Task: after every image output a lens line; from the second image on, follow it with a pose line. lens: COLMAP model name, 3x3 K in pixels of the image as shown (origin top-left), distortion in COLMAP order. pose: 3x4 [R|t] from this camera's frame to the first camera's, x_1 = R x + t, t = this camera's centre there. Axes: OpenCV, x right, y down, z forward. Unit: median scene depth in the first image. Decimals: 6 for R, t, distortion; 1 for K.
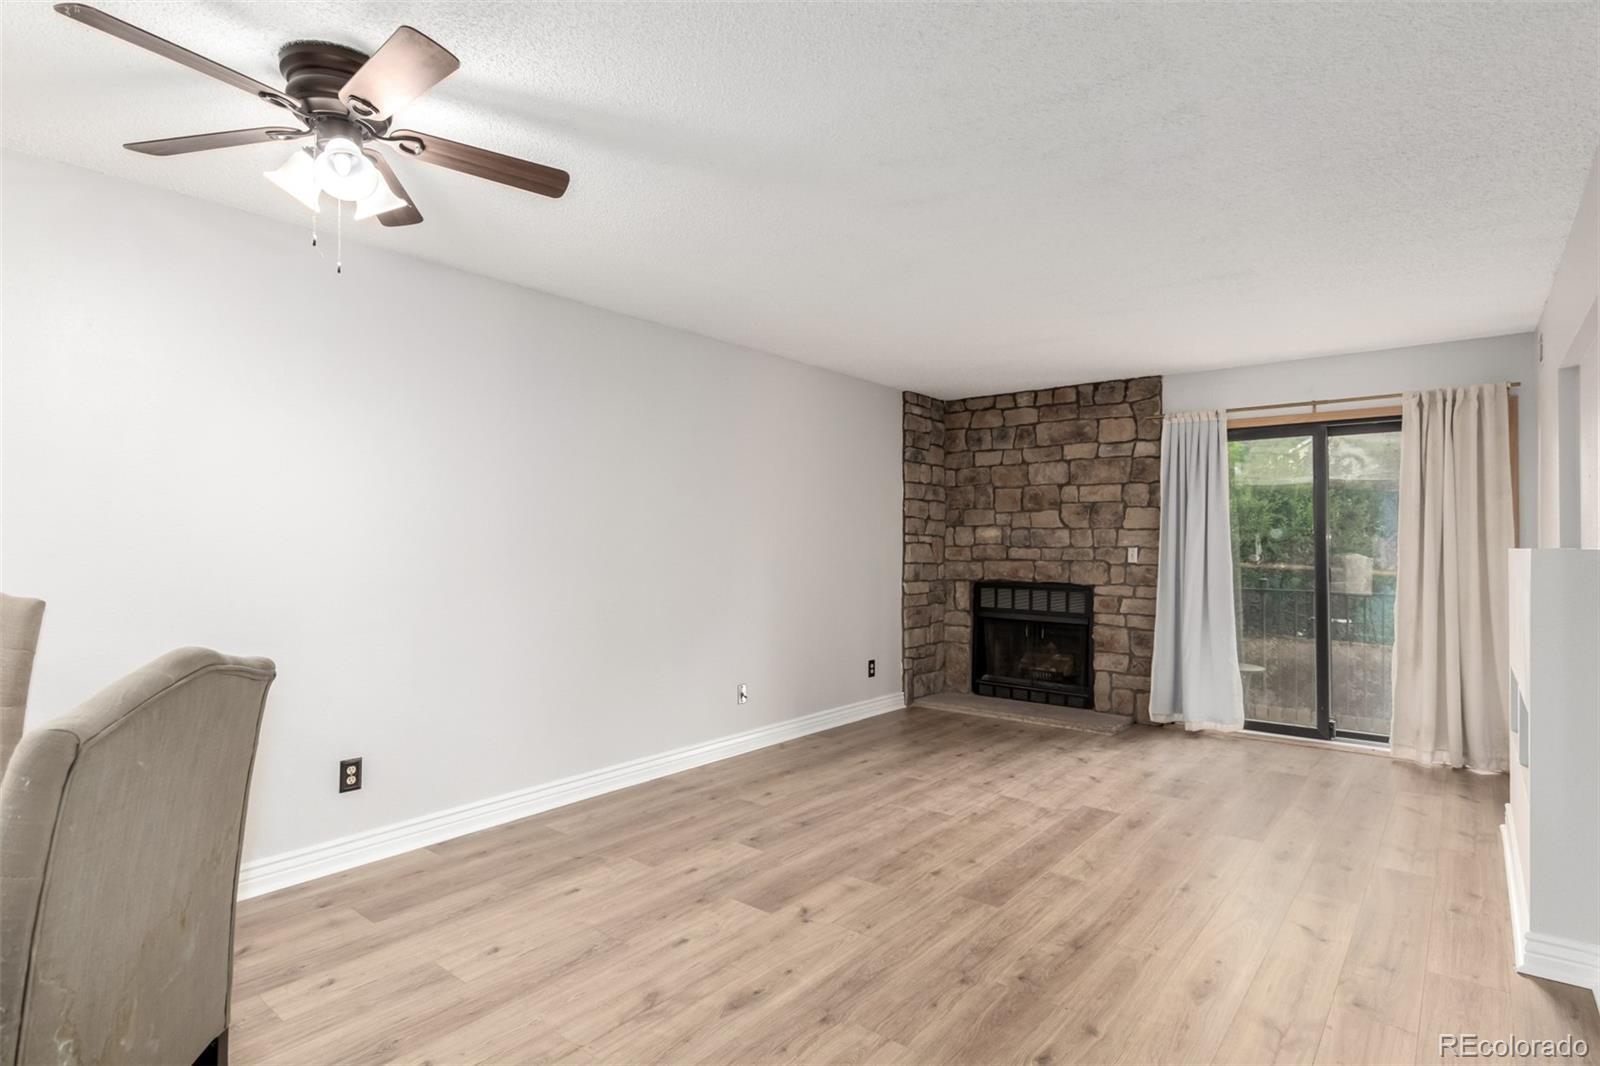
lens RADIAL K [[836.0, 0, 796.9], [0, 836.0, 536.2], [0, 0, 1]] dist [0.001465, 0.000351]
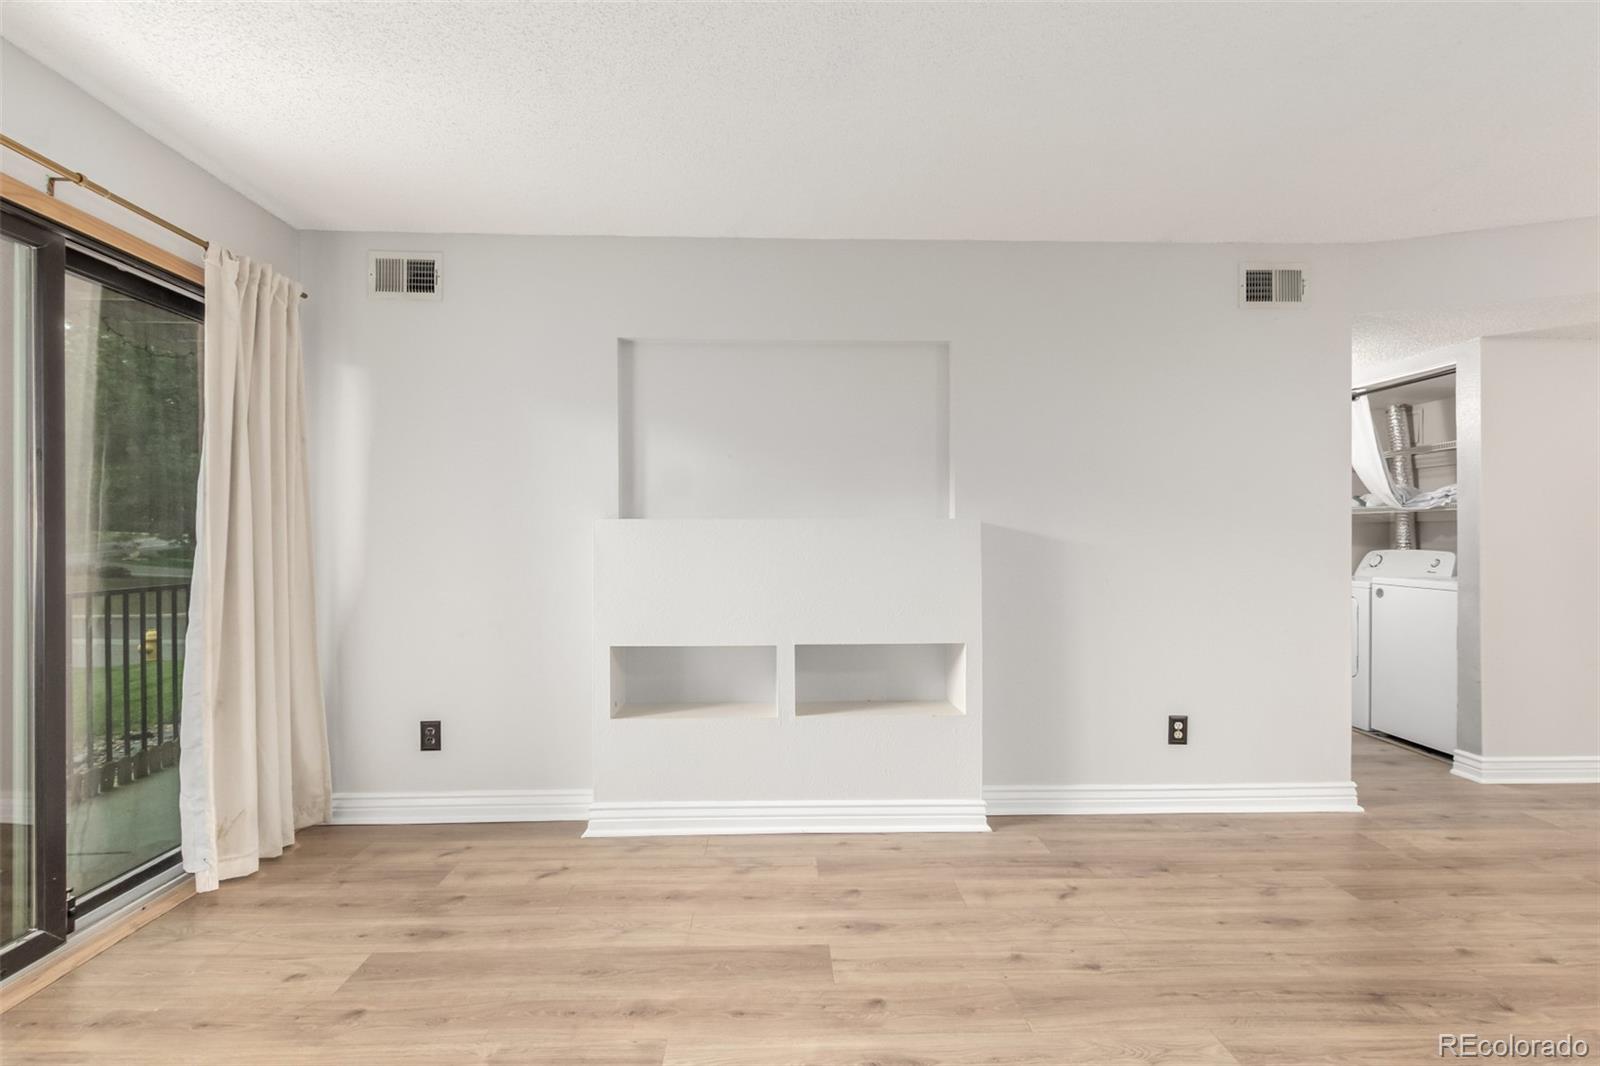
lens RADIAL K [[733.7, 0, 798.7], [0, 733.7, 530.9], [0, 0, 1]] dist [0.004237, -0.002114]
pose [[-0.655208, 0.001101, 0.755448, 0.081538], [-0.009976, 0.999899, -0.010109, 0.024667], [-0.755383, -0.014160, -0.655131, 0.954755]]
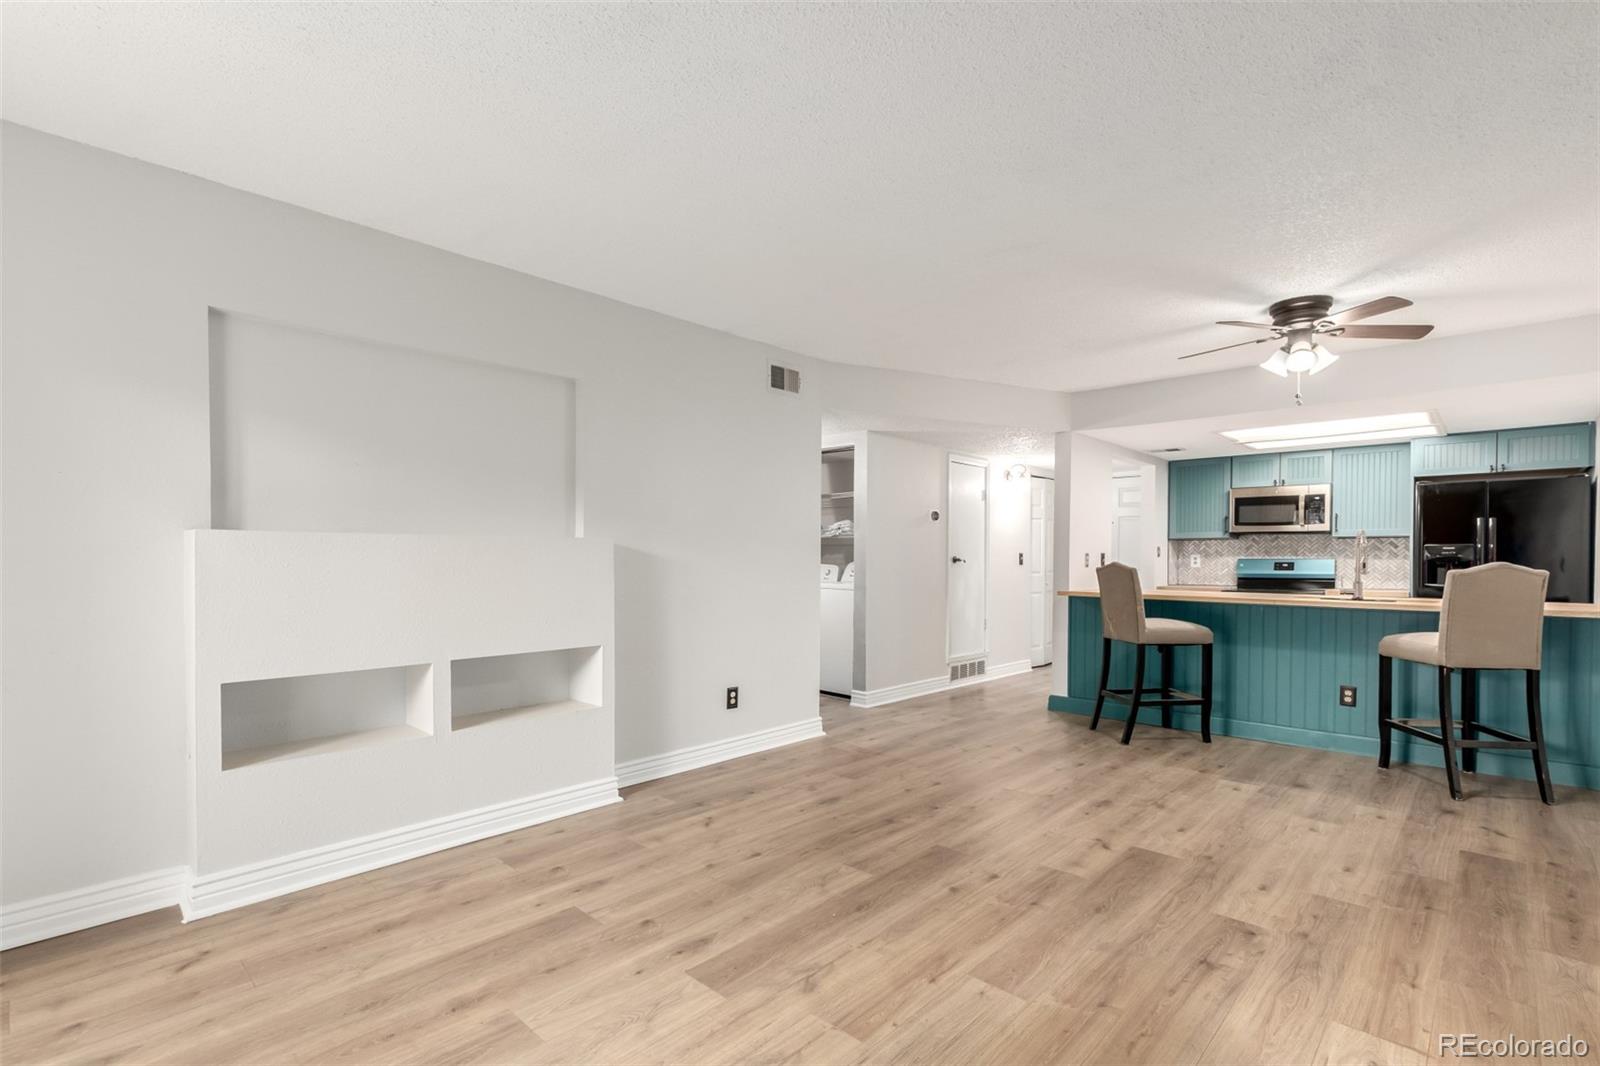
lens RADIAL K [[733.7, 0, 798.5], [0, 733.7, 564.9], [0, 0, 1]] dist [0.004237, -0.002114]
pose [[-0.997043, -0.010210, 0.076159, 0.200073], [-0.009981, 0.999944, 0.003383, 0.028106], [-0.076190, 0.002613, -0.997090, 1.127851]]
